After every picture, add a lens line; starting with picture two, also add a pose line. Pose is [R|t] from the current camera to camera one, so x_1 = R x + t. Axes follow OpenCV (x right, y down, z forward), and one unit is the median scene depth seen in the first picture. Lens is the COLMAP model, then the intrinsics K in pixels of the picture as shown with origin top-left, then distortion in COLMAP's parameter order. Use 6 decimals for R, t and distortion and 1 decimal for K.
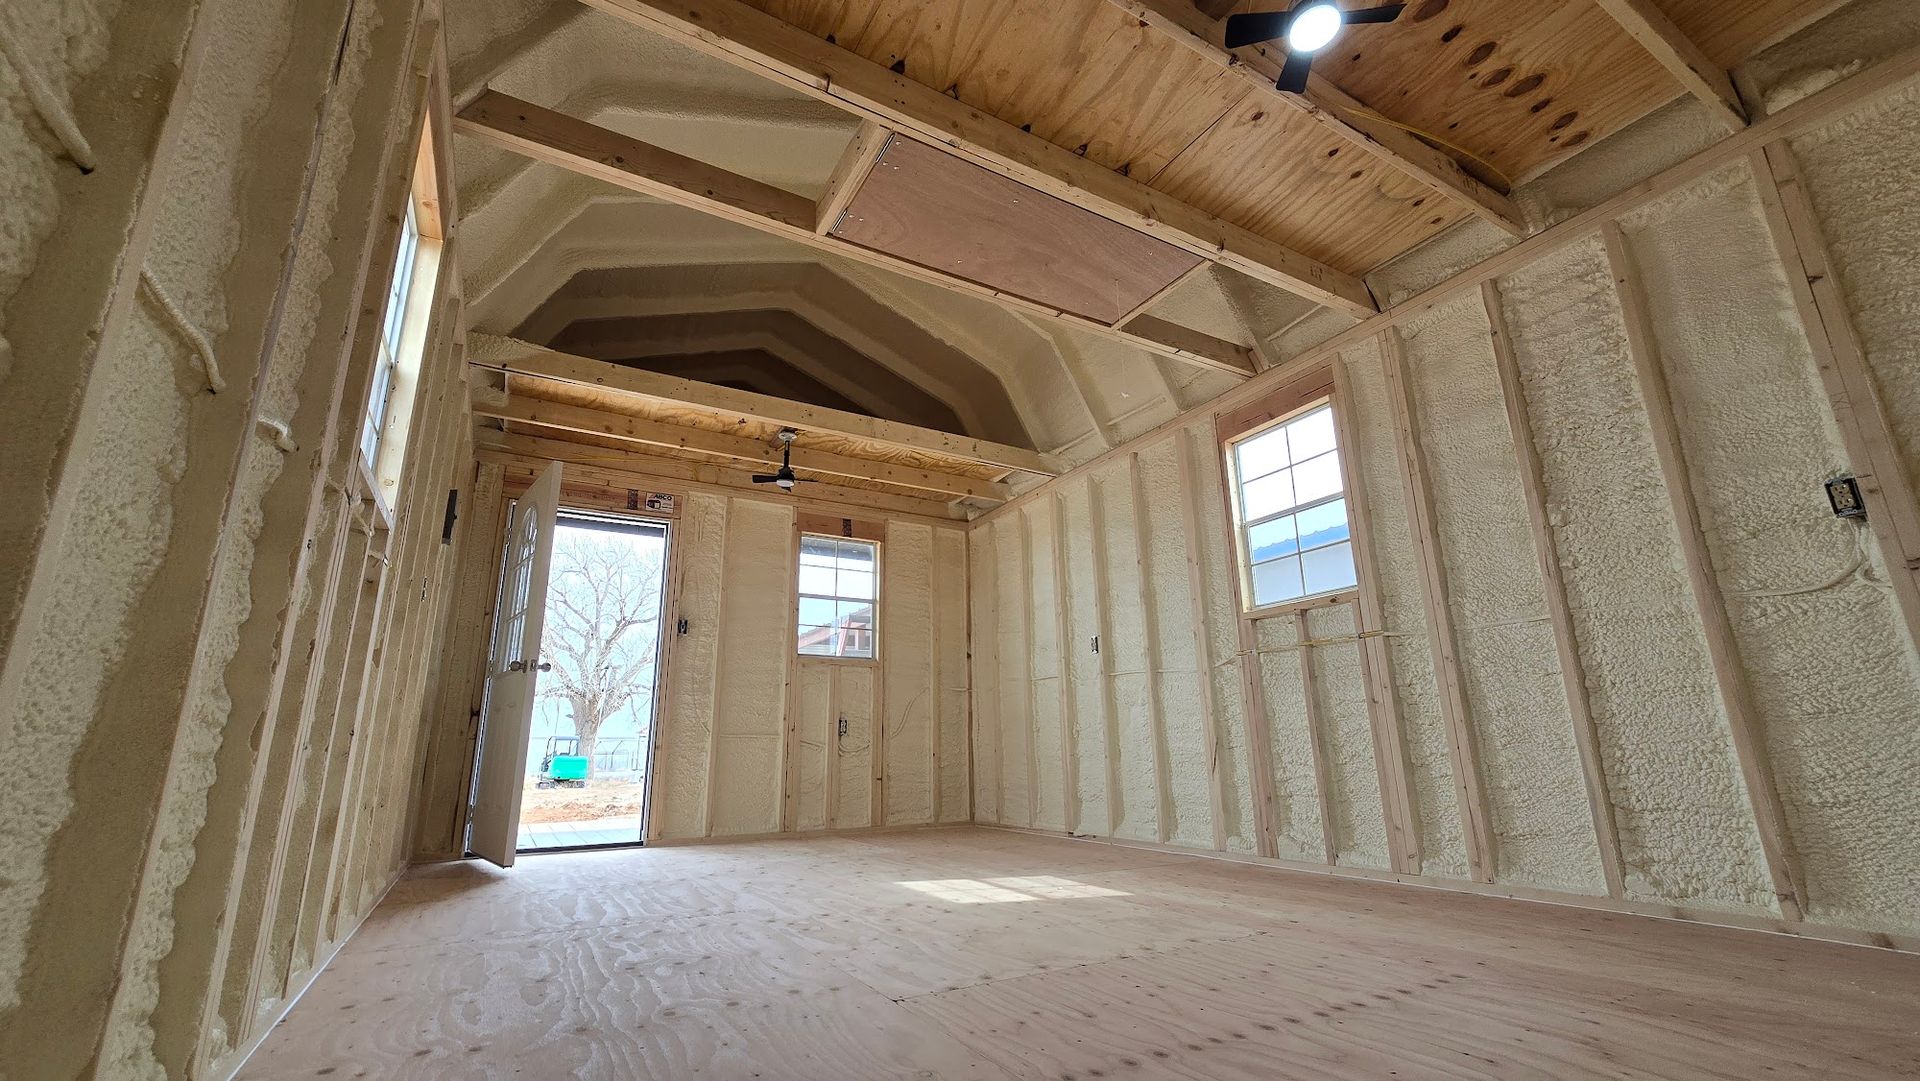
lens RADIAL K [[782.7, 0, 954.4], [0, 782.7, 544.8], [0, 0, 1]] dist [-0.000447, 0.000618]
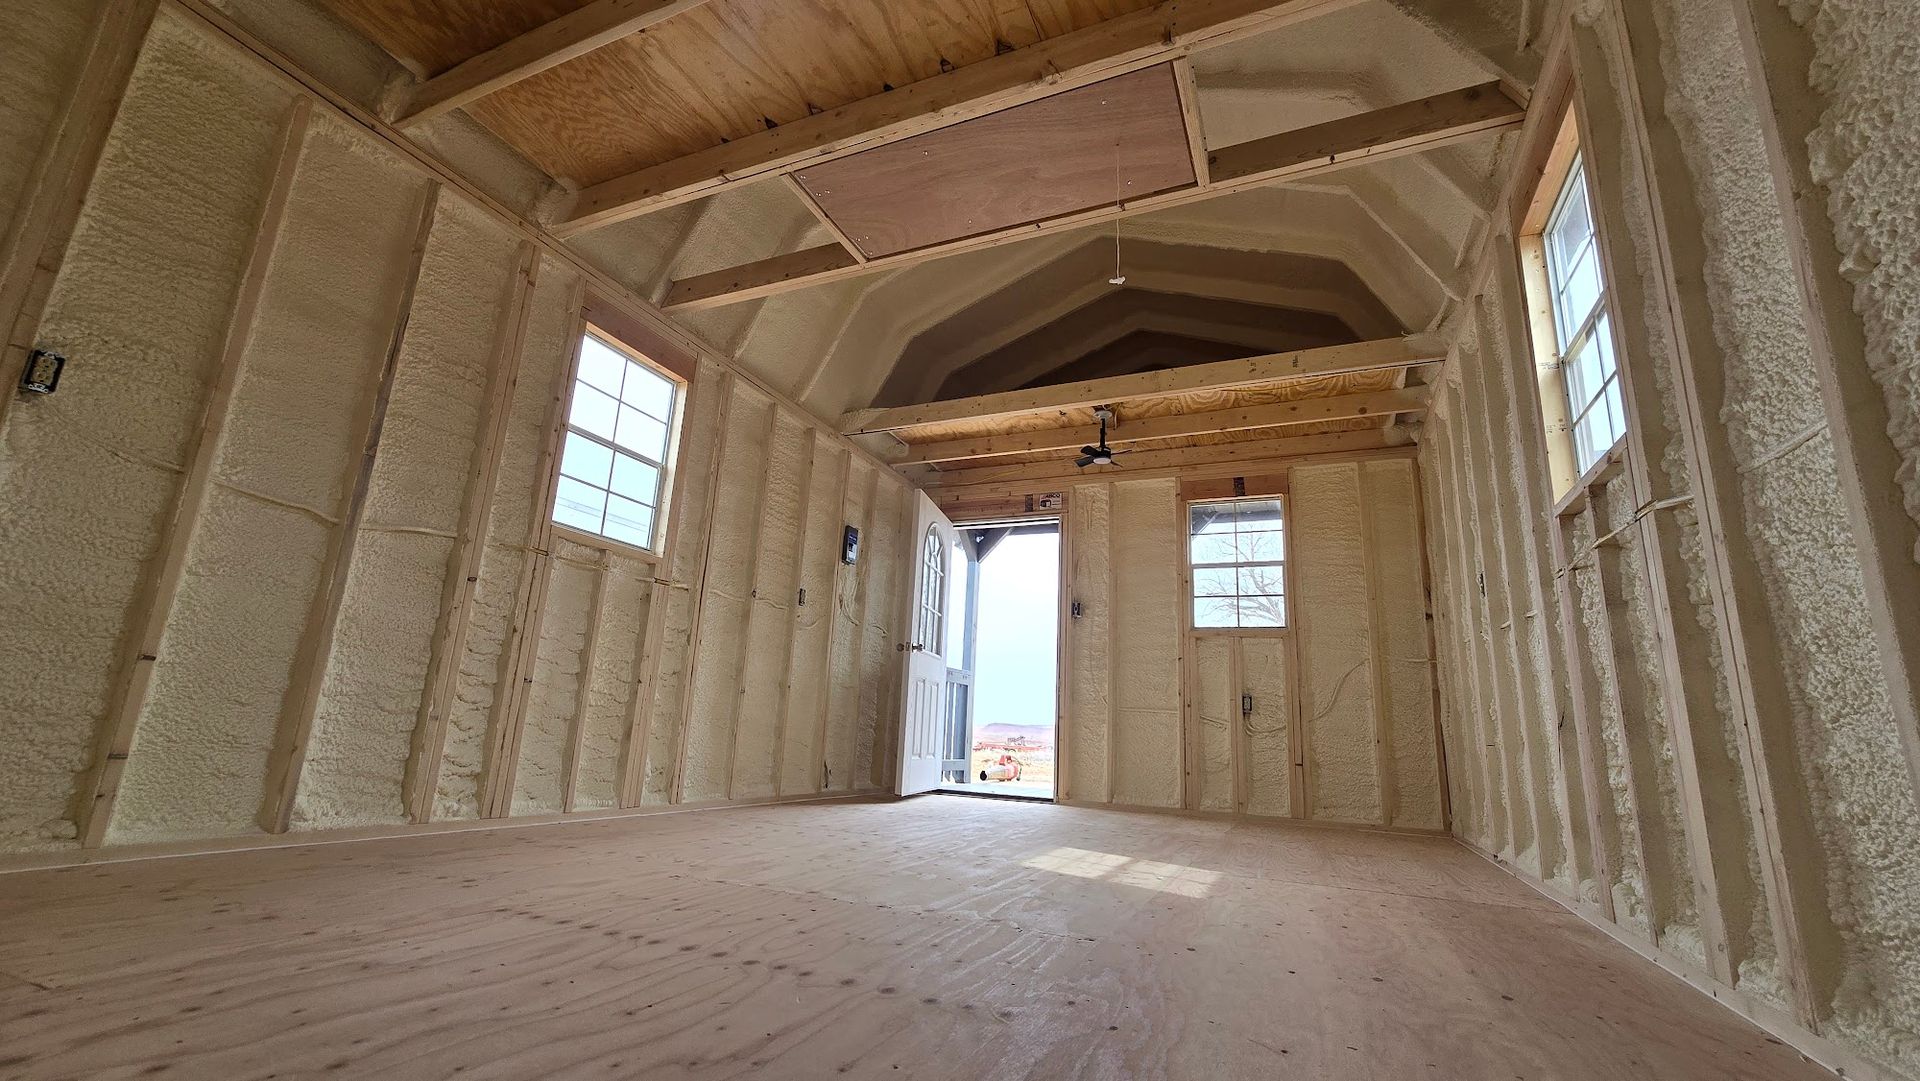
lens RADIAL K [[782.7, 0, 953.5], [0, 782.7, 545.5], [0, 0, 1]] dist [-0.000447, 0.000618]
pose [[0.593399, -0.146153, -0.791528, 0.420013], [0.151236, 0.986107, -0.068702, 0.064646], [0.790573, -0.078940, 0.607258, 0.200118]]
